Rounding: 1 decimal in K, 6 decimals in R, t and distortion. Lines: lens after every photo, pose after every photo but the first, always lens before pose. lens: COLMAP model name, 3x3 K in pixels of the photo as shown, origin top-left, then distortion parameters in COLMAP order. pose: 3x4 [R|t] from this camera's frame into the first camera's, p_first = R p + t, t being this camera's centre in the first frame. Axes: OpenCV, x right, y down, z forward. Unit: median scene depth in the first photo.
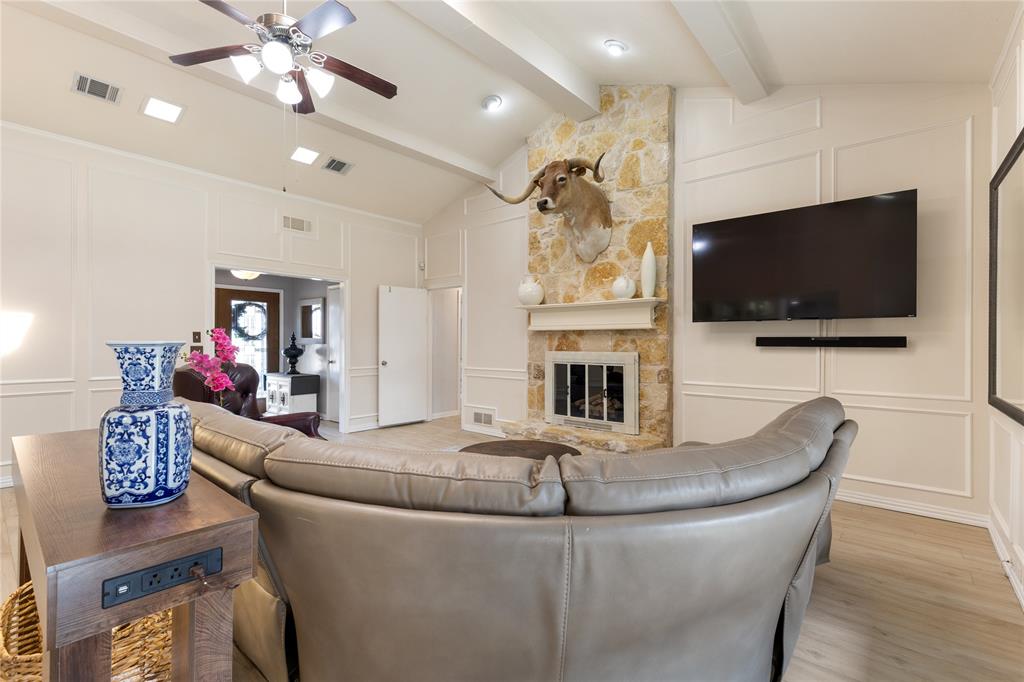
lens RADIAL K [[462.5, 0, 506.2], [0, 462.5, 340.6], [0, 0, 1]] dist [0.012459, -0.002997]
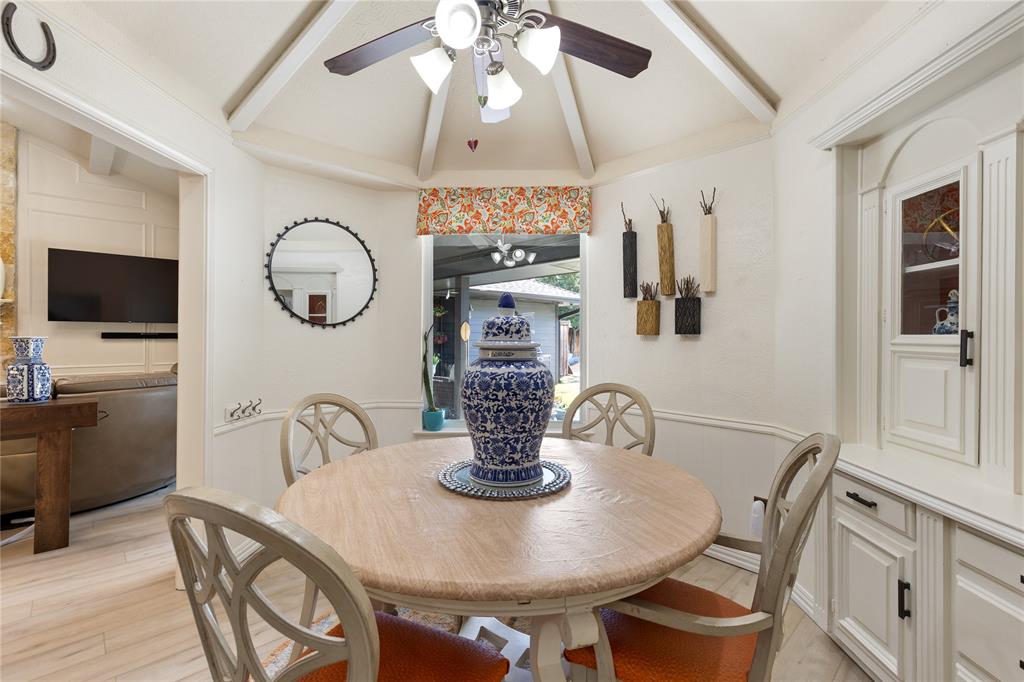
lens RADIAL K [[462.5, 0, 512.8], [0, 462.5, 332.4], [0, 0, 1]] dist [0.012459, -0.002997]
pose [[0.127502, 0.006533, 0.991817, -0.661169], [-0.003799, 0.999974, -0.006098, -0.003844], [-0.991831, -0.002990, 0.127523, -0.432270]]
